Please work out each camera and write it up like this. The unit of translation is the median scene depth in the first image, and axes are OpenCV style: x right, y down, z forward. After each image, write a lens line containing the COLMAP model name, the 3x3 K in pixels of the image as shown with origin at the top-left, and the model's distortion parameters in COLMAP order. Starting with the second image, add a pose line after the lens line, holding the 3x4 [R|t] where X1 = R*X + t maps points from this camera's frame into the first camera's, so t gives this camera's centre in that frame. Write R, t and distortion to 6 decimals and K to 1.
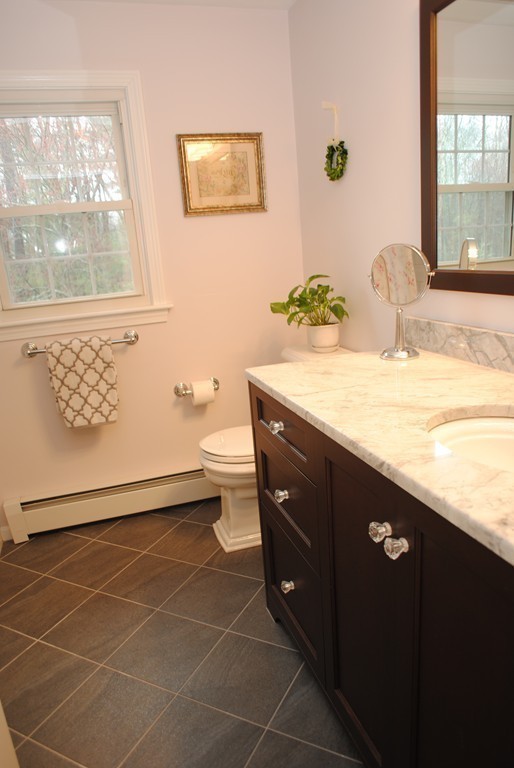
lens RADIAL K [[491.2, 0, 257.0], [0, 491.2, 384.0], [0, 0, 1]] dist [-0.075158, 0.020391]
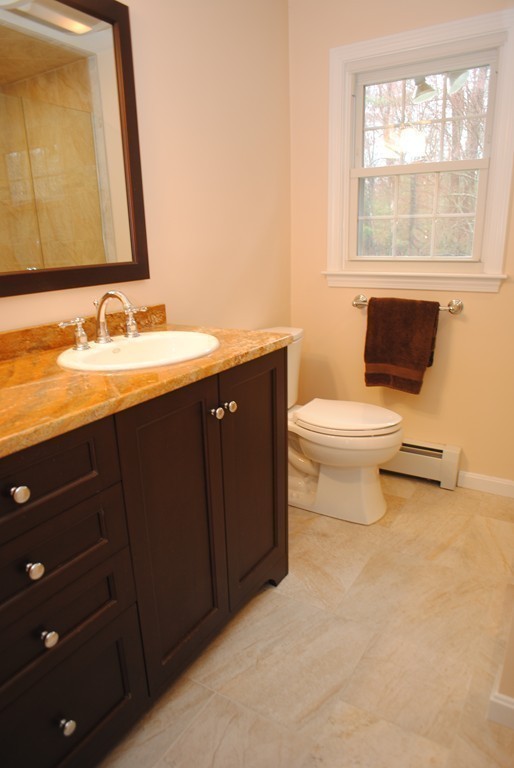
lens RADIAL K [[491.2, 0, 257.0], [0, 491.2, 384.0], [0, 0, 1]] dist [-0.075158, 0.020391]
pose [[0.668816, 0.273540, -0.691275, 0.236438], [-0.211830, 0.961421, 0.175491, -0.034888], [0.712610, 0.029061, 0.700958, 0.058872]]
